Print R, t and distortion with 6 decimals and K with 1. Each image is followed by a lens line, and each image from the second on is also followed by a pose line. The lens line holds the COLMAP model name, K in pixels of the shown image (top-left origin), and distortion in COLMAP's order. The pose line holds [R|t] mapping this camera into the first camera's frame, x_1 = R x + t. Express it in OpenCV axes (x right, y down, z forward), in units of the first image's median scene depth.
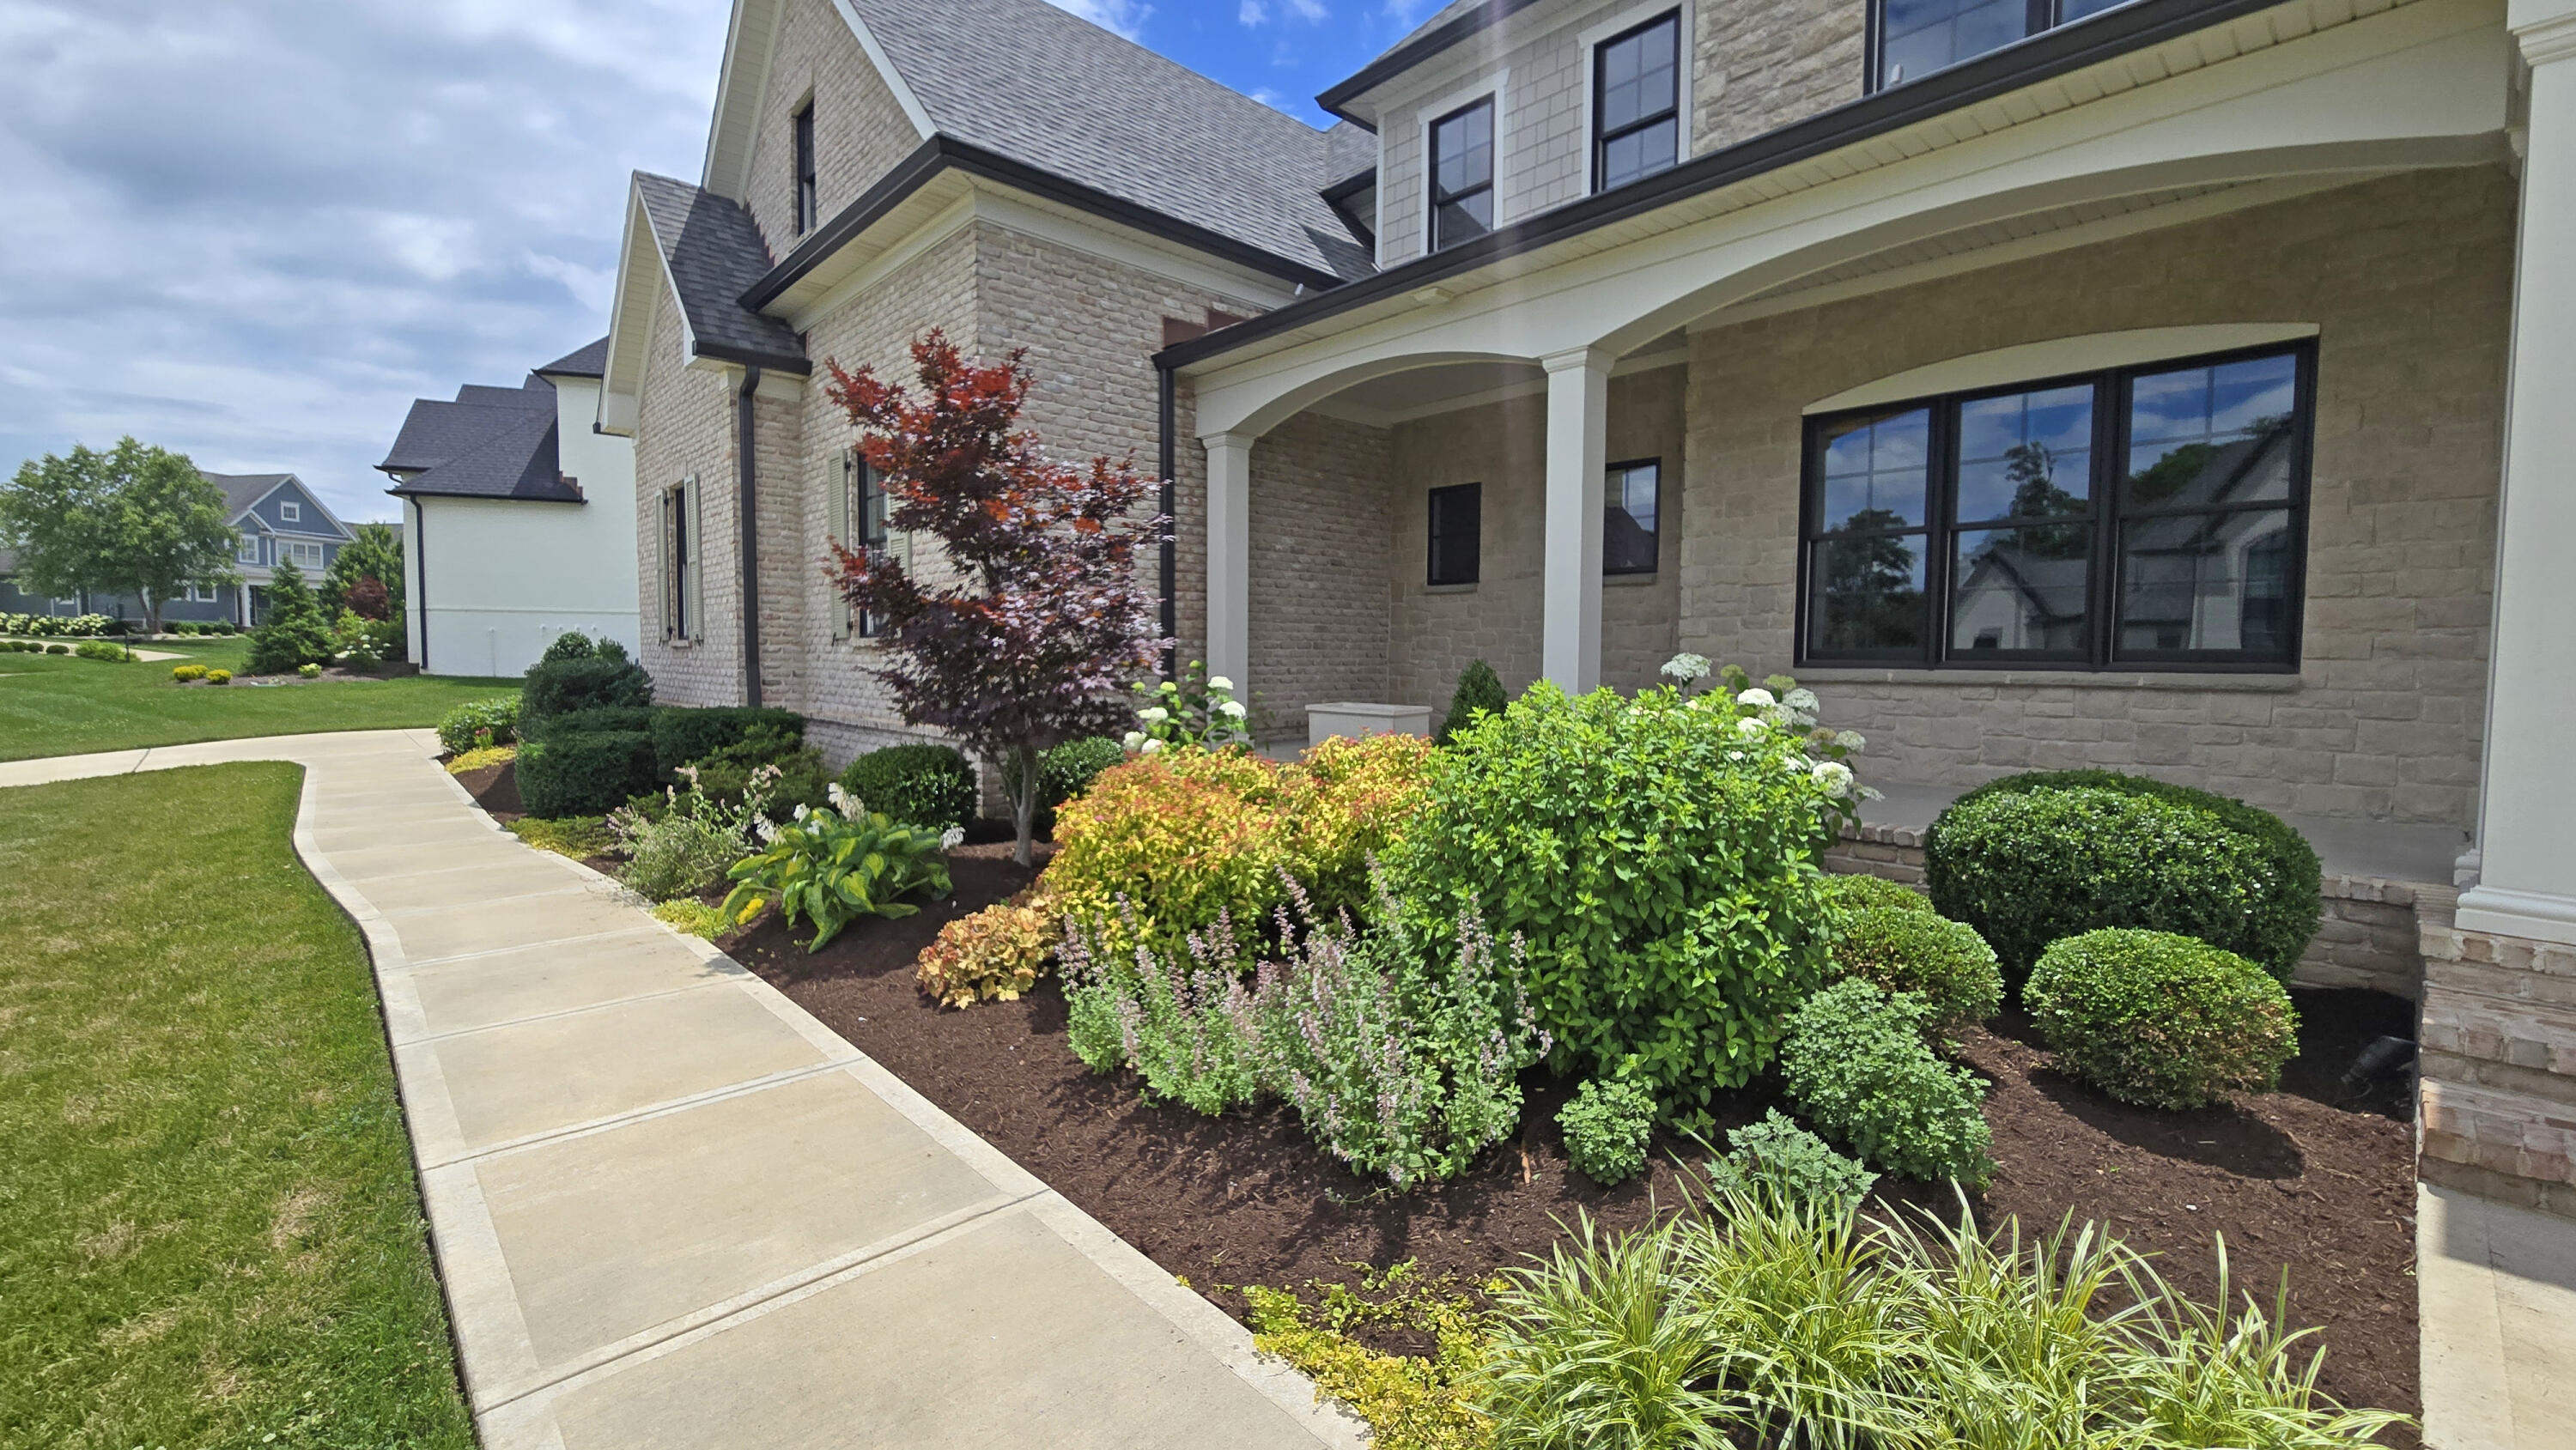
lens RADIAL K [[1050.0, 0, 1229.8], [0, 1050.0, 716.3], [0, 0, 1]] dist [-0.011692, -0.000395]
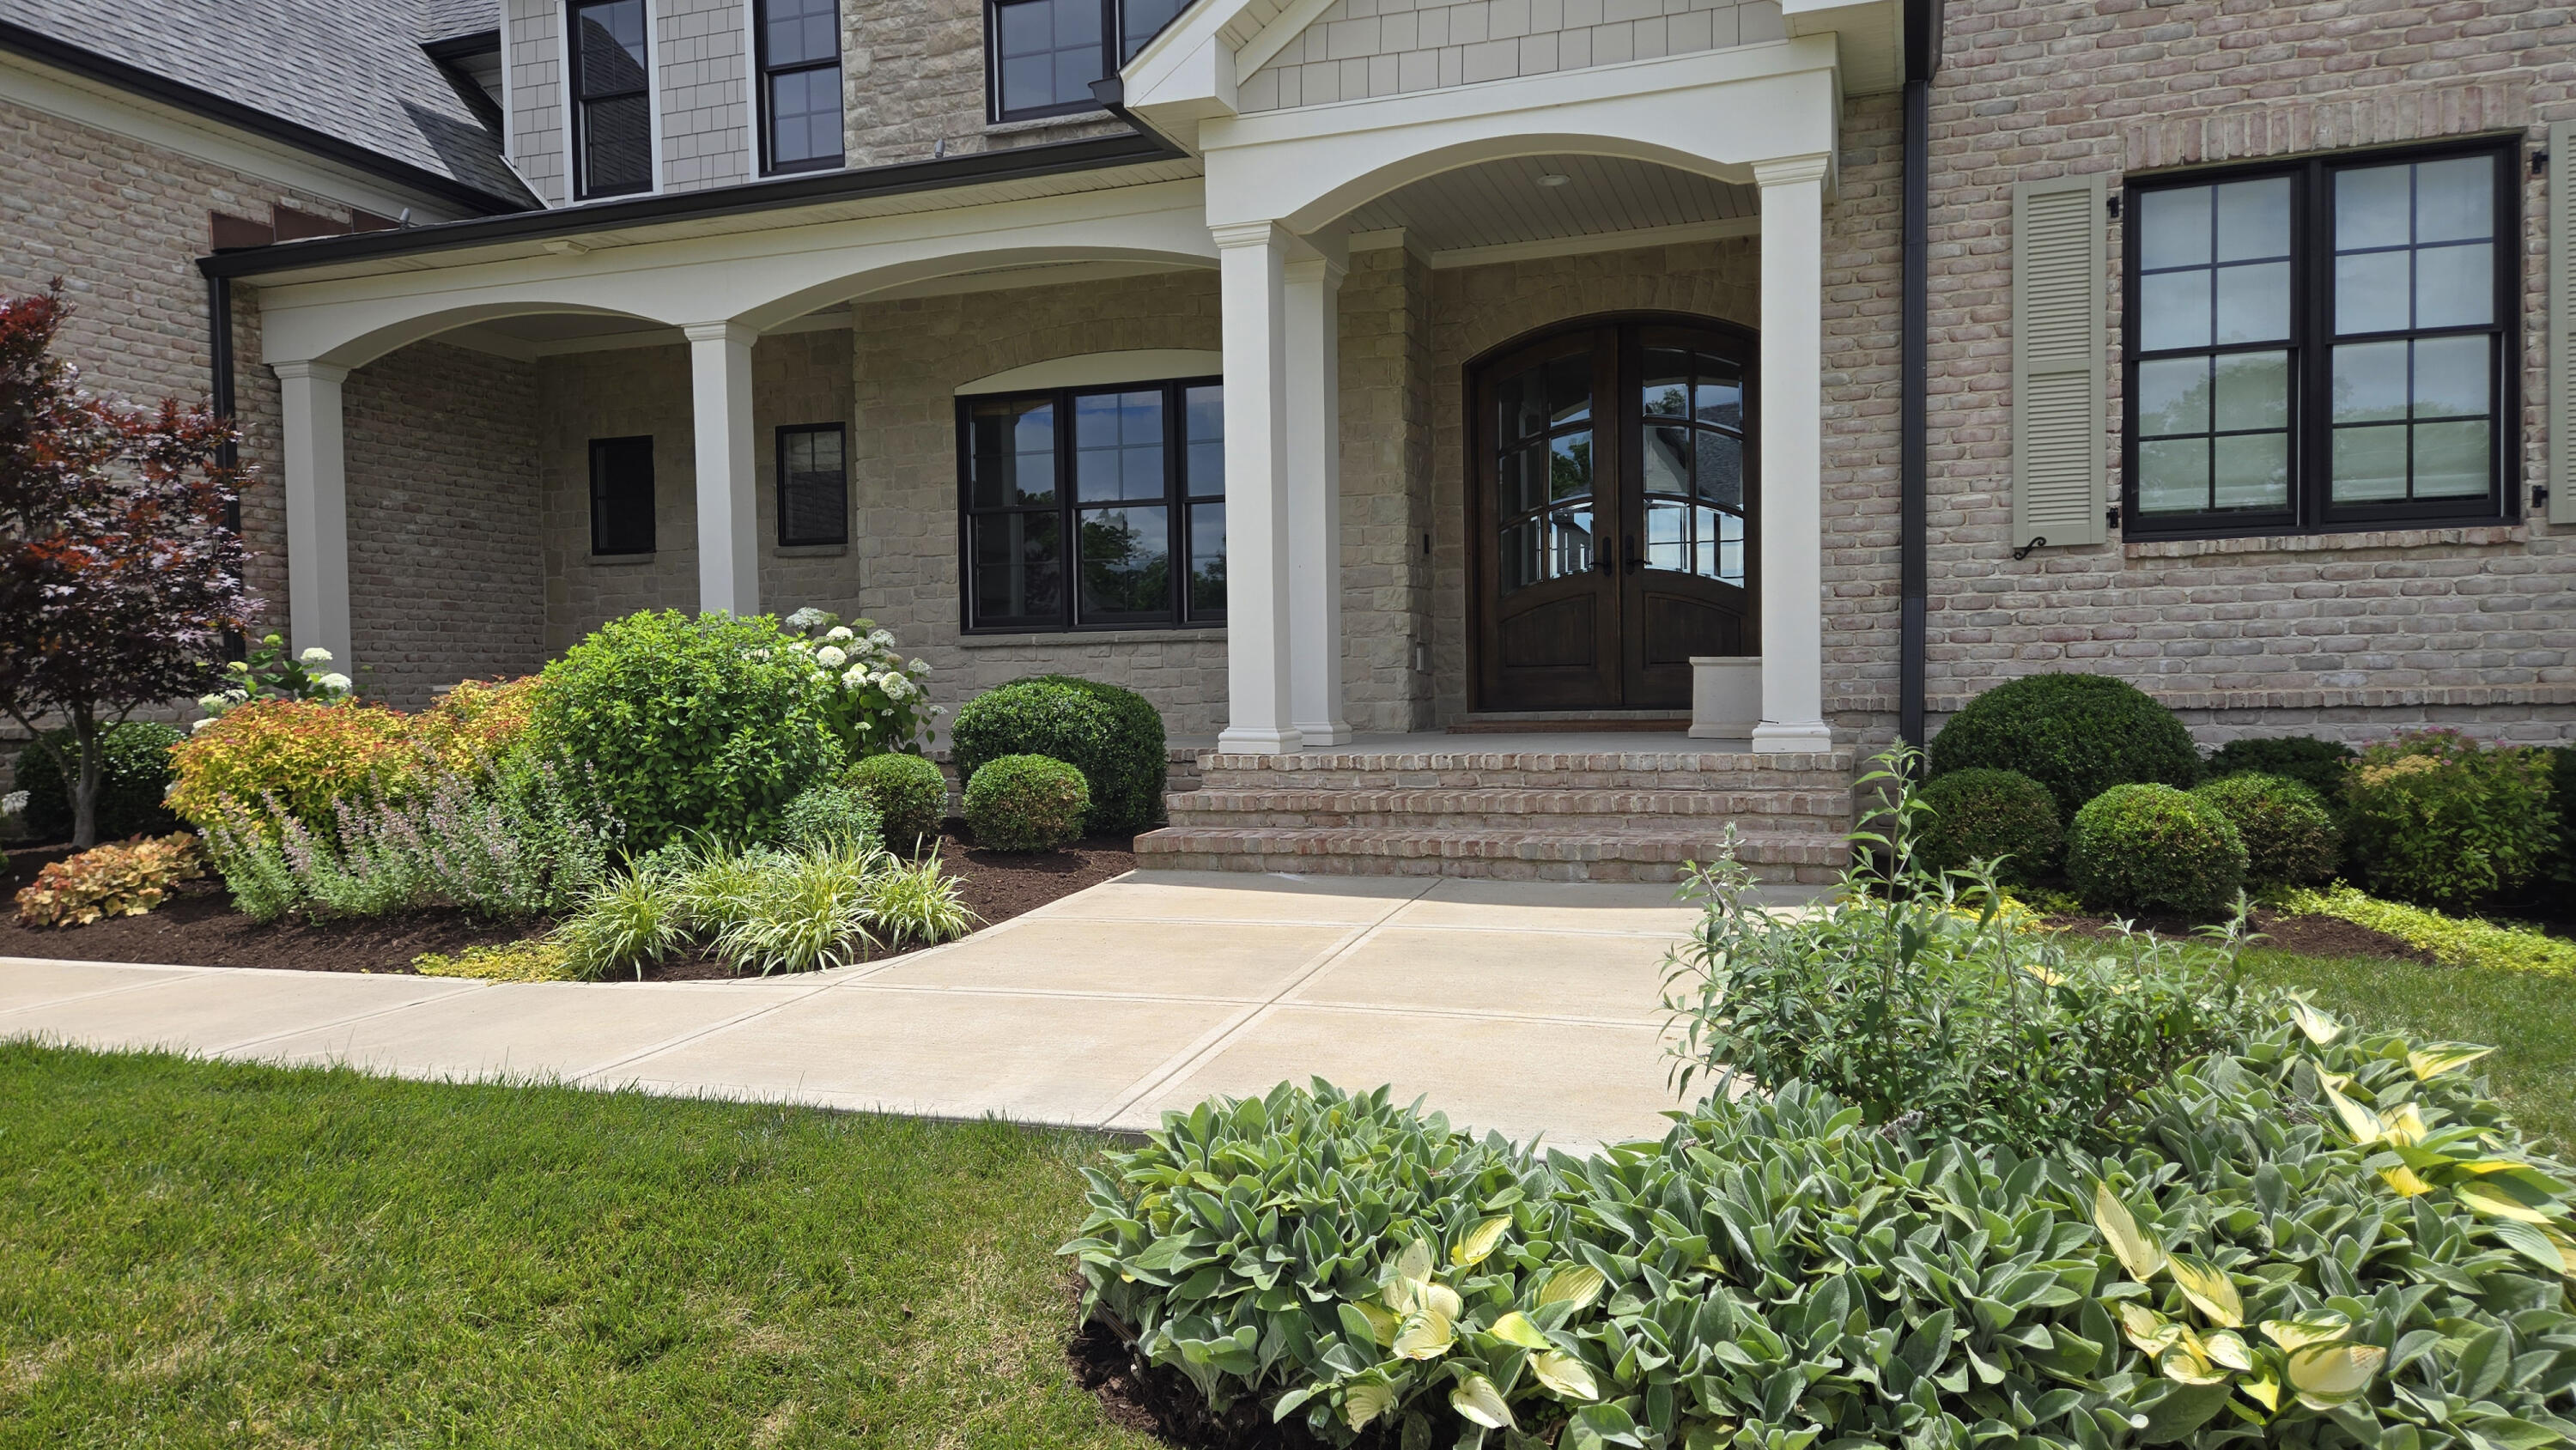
lens RADIAL K [[1670.0, 0, 1288.0], [0, 1670.0, 725.0], [0, 0, 1]] dist [0.060235, -0.061129]
pose [[0.855606, -0.036714, 0.516323, -0.044693], [0.055351, 0.998251, -0.020742, 0.086825], [-0.514659, 0.046326, 0.856143, -0.539489]]
